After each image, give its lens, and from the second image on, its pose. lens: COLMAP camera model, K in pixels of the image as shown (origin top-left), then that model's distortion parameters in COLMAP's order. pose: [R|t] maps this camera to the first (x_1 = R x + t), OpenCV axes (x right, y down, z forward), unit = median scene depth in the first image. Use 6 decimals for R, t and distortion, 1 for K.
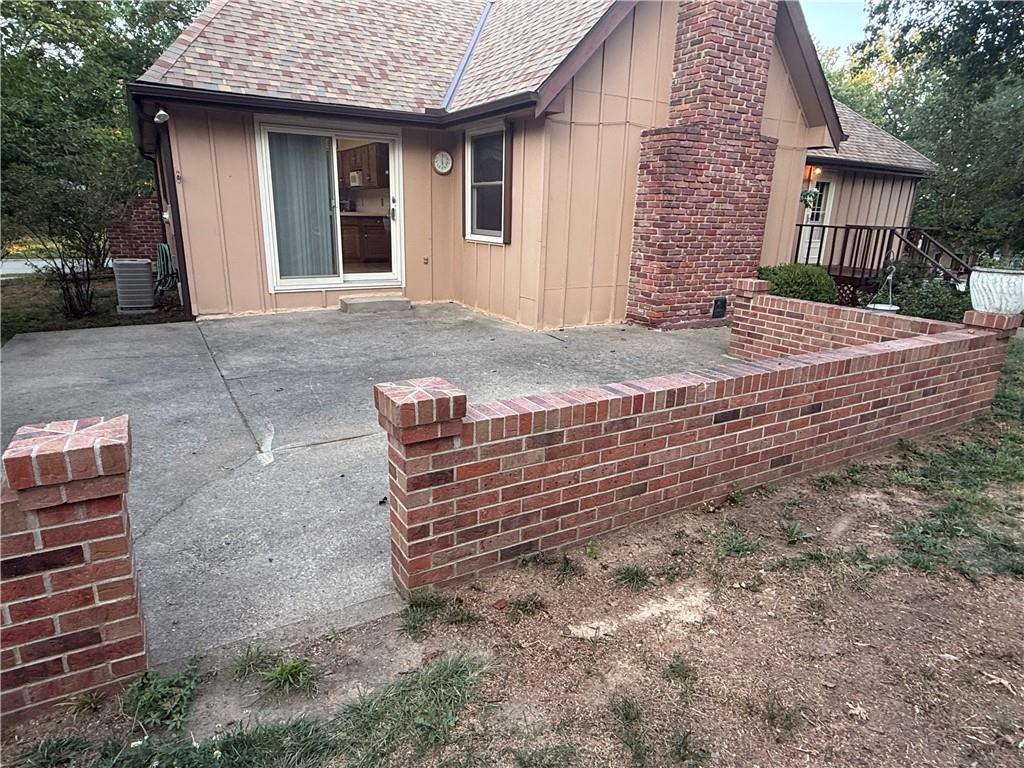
lens RADIAL K [[602.0, 0, 512.0], [0, 602.0, 384.0], [0, 0, 1]] dist [0.002996, 0.003171]
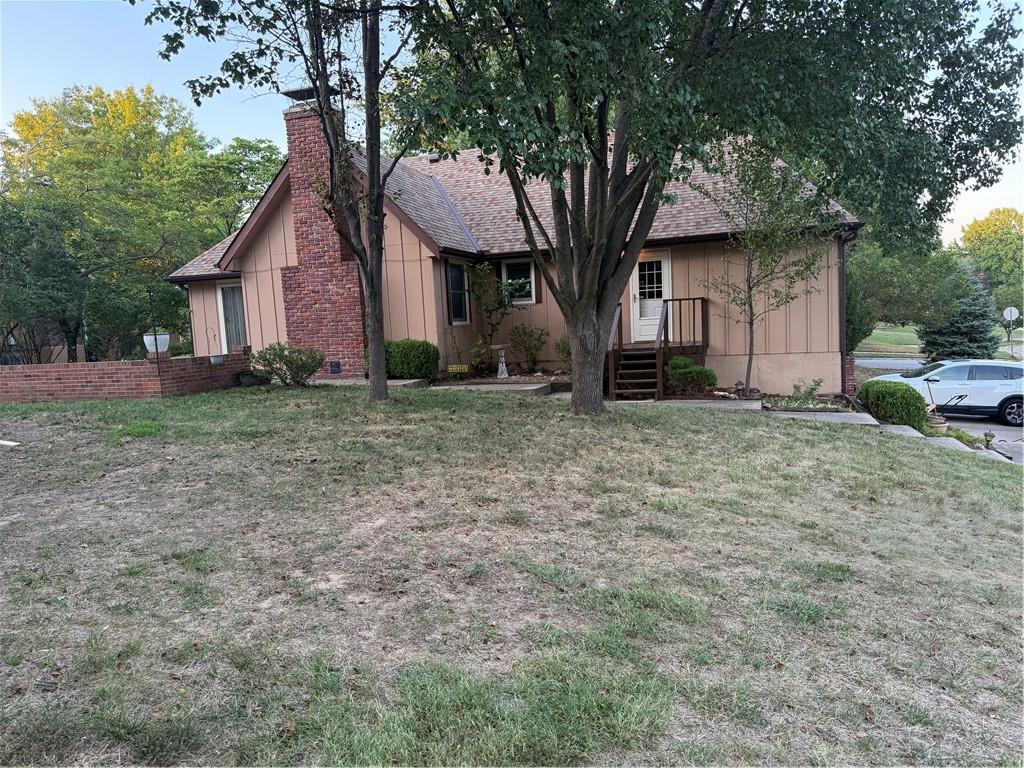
lens RADIAL K [[732.8, 0, 512.0], [0, 732.8, 384.0], [0, 0, 1]] dist [0.180746, -0.361254]
pose [[0.660193, 0.006122, -0.751071, 2.172177], [-0.143198, 0.982651, -0.117861, 0.081255], [0.737319, 0.185362, 0.649616, 0.092315]]
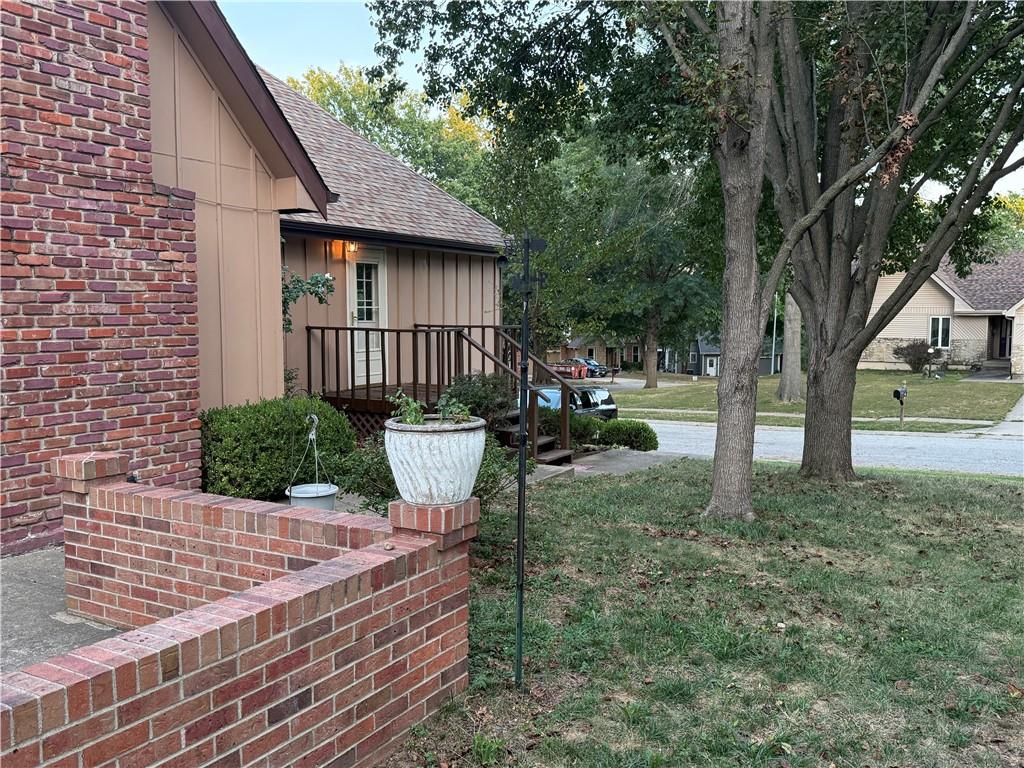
lens RADIAL K [[913.3, 0, 512.0], [0, 913.3, 384.0], [0, 0, 1]] dist [0.191306, -0.380300]
pose [[0.874001, -0.066842, 0.481304, 0.265980], [0.157365, 0.976050, -0.150209, -0.048031], [-0.459737, 0.207023, 0.863588, 0.134153]]
